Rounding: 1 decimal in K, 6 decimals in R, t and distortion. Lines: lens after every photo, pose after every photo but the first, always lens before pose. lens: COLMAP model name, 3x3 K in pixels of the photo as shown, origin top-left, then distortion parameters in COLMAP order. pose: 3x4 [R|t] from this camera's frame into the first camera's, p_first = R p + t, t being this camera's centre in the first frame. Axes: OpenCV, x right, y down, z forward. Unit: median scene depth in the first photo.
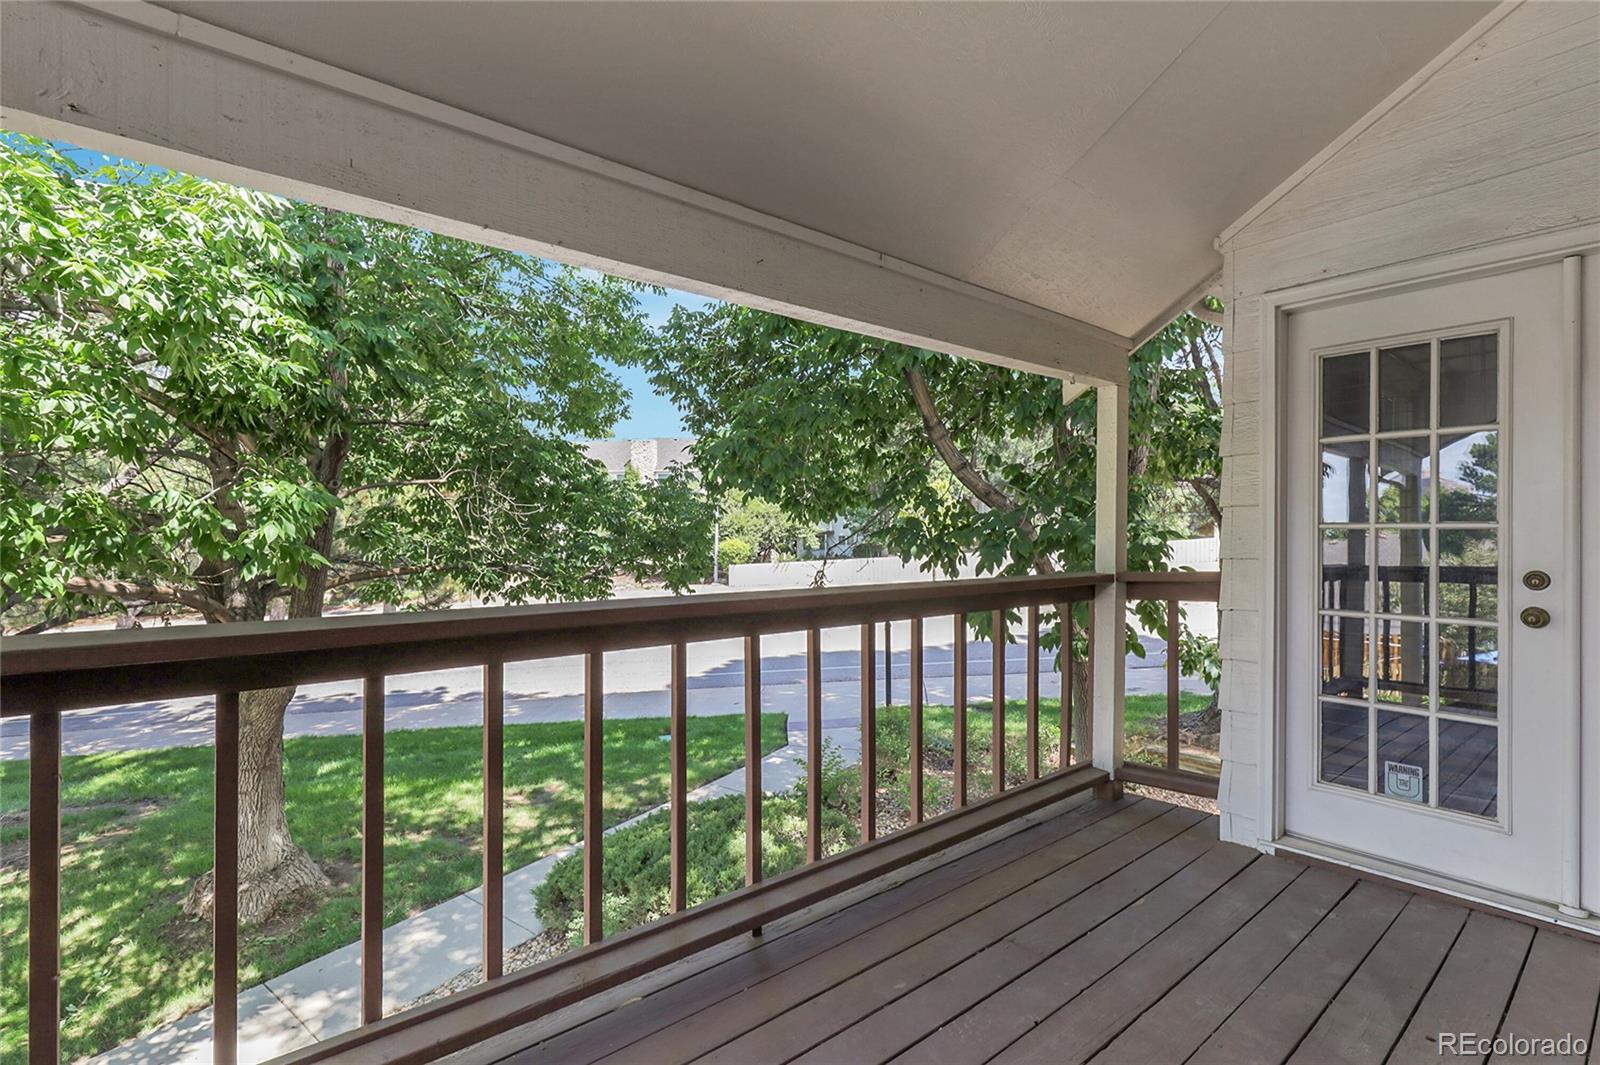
lens RADIAL K [[743.1, 0, 804.1], [0, 743.1, 530.8], [0, 0, 1]] dist [-0.002205, -0.000680]
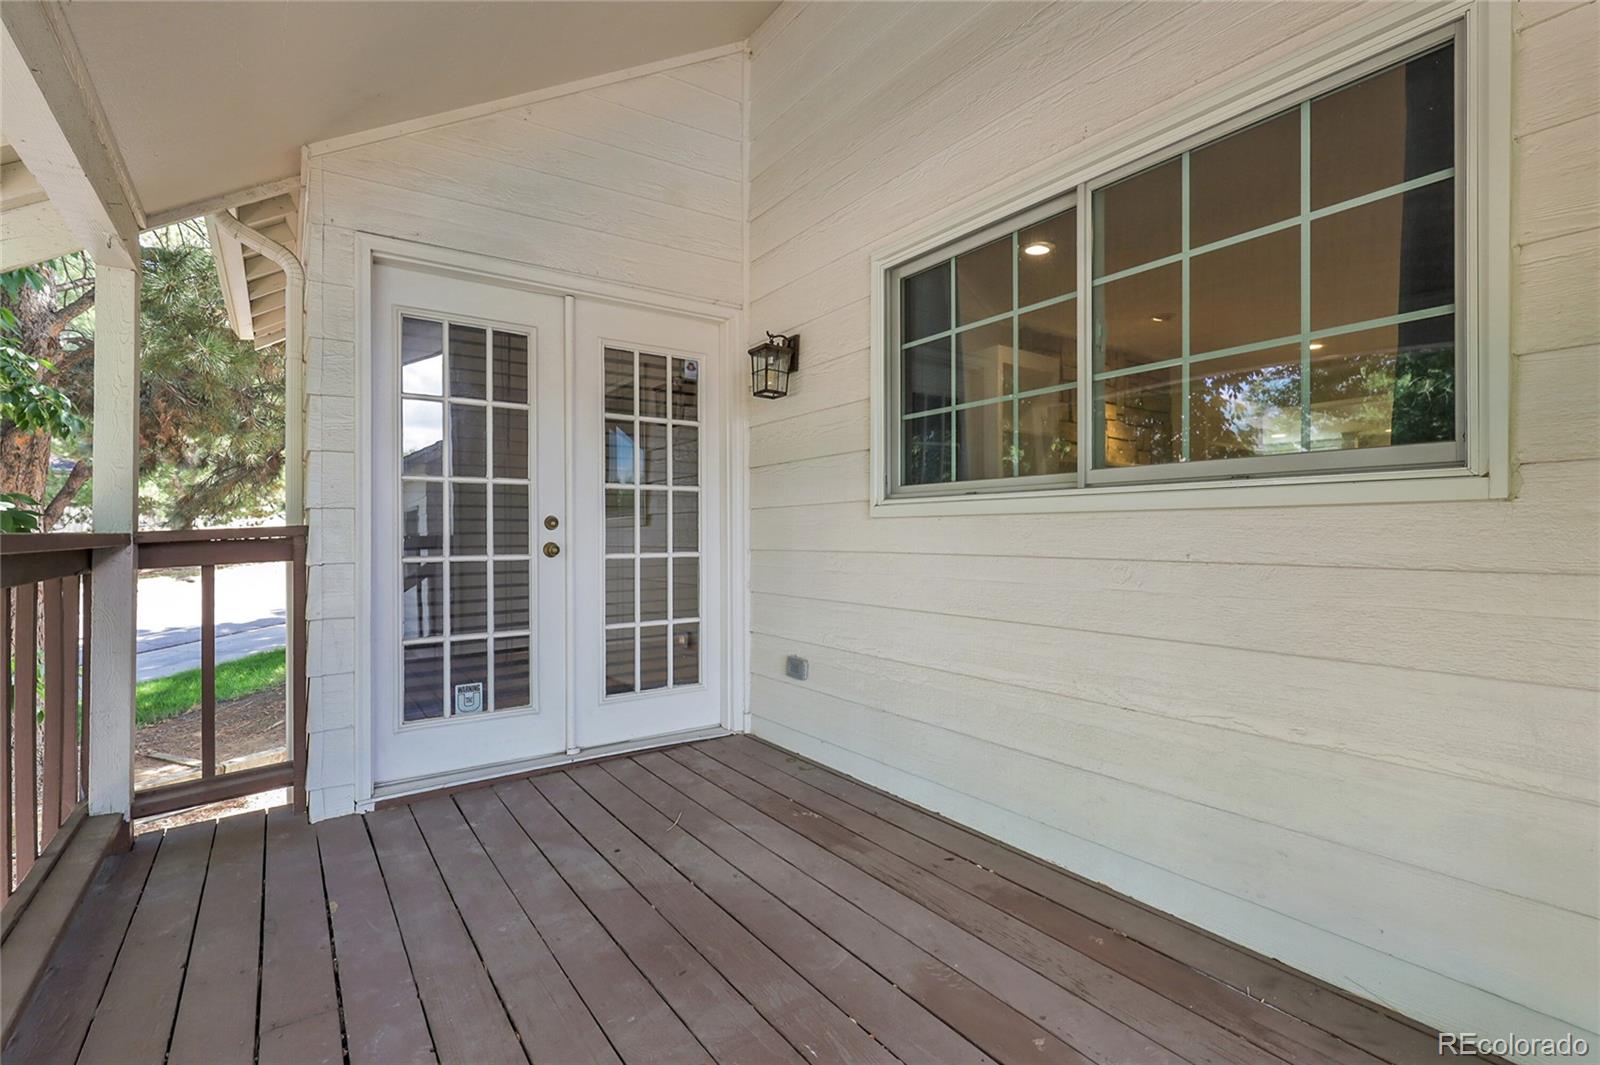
lens RADIAL K [[743.1, 0, 805.6], [0, 743.1, 531.8], [0, 0, 1]] dist [-0.002205, -0.000680]
pose [[0.077331, -0.002488, 0.997002, -0.317484], [0.004604, 0.999987, 0.002138, 0.074544], [-0.996995, 0.004425, 0.077341, 0.379135]]
